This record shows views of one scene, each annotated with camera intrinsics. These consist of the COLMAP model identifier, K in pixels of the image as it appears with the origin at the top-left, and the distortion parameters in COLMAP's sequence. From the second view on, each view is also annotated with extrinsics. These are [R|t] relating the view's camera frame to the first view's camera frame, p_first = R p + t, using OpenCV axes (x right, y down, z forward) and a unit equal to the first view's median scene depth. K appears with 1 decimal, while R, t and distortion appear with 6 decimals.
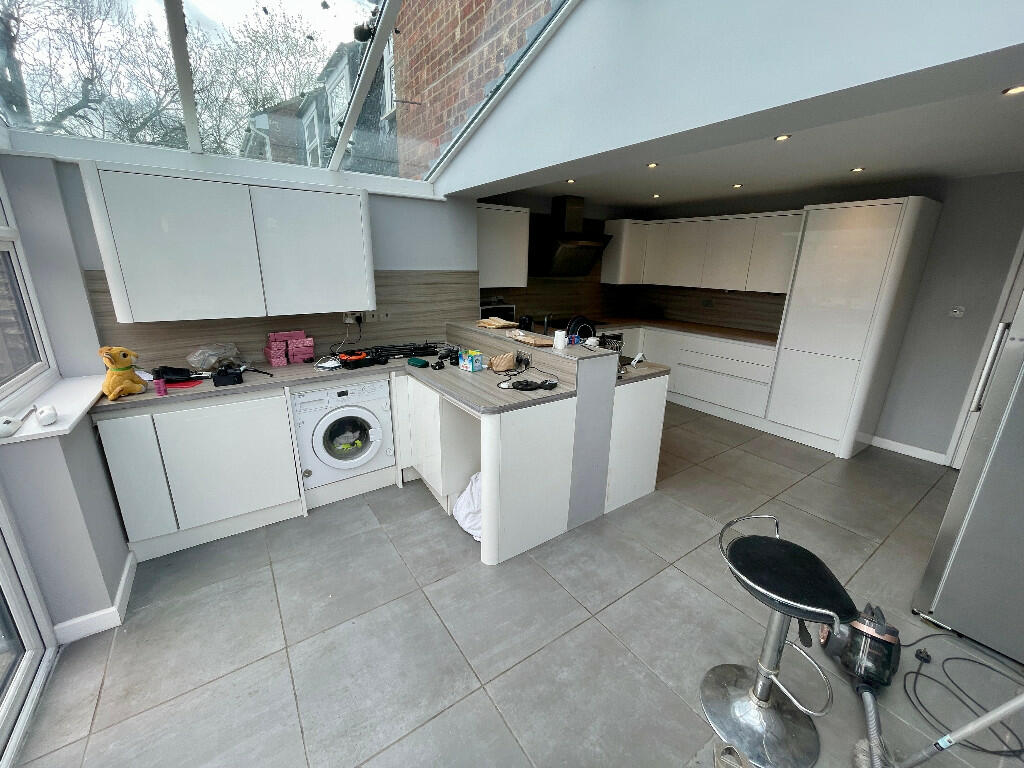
lens RADIAL K [[414.2, 0, 510.3], [0, 414.2, 382.5], [0, 0, 1]] dist [0.003012, -0.000612]
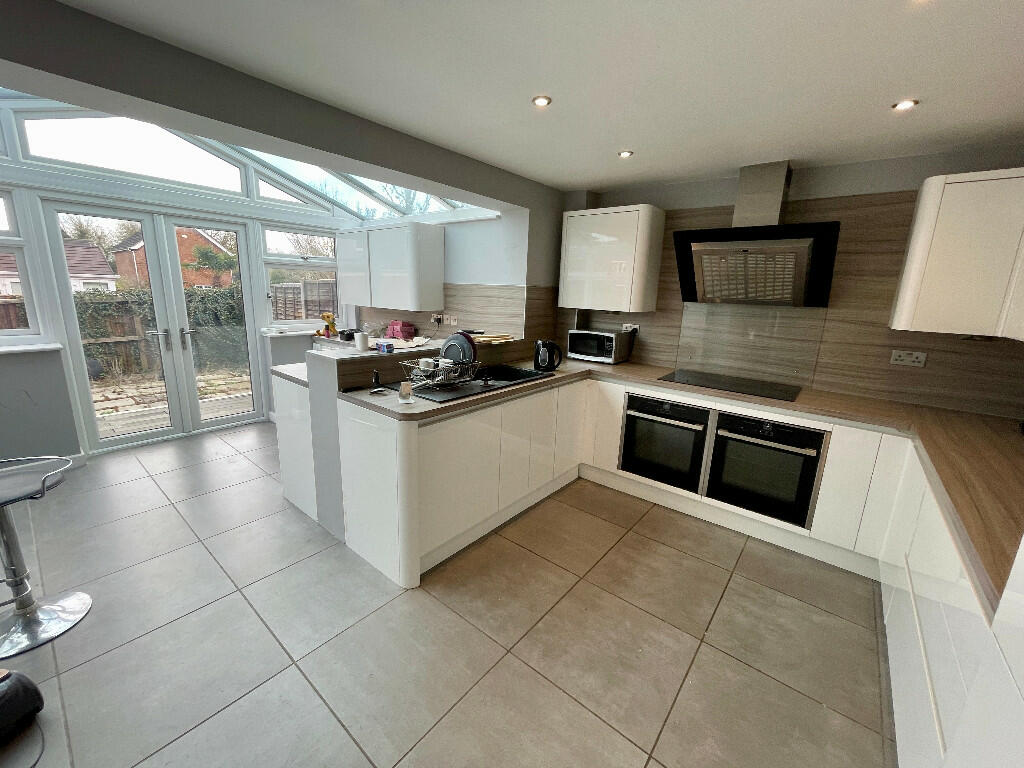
lens RADIAL K [[414.2, 0, 511.2], [0, 414.2, 382.1], [0, 0, 1]] dist [0.003012, -0.000612]
pose [[0.278523, 0.206428, -0.937983, 0.698968], [-0.297120, 0.947239, 0.120238, -0.143459], [0.913315, 0.245205, 0.325162, 0.617320]]
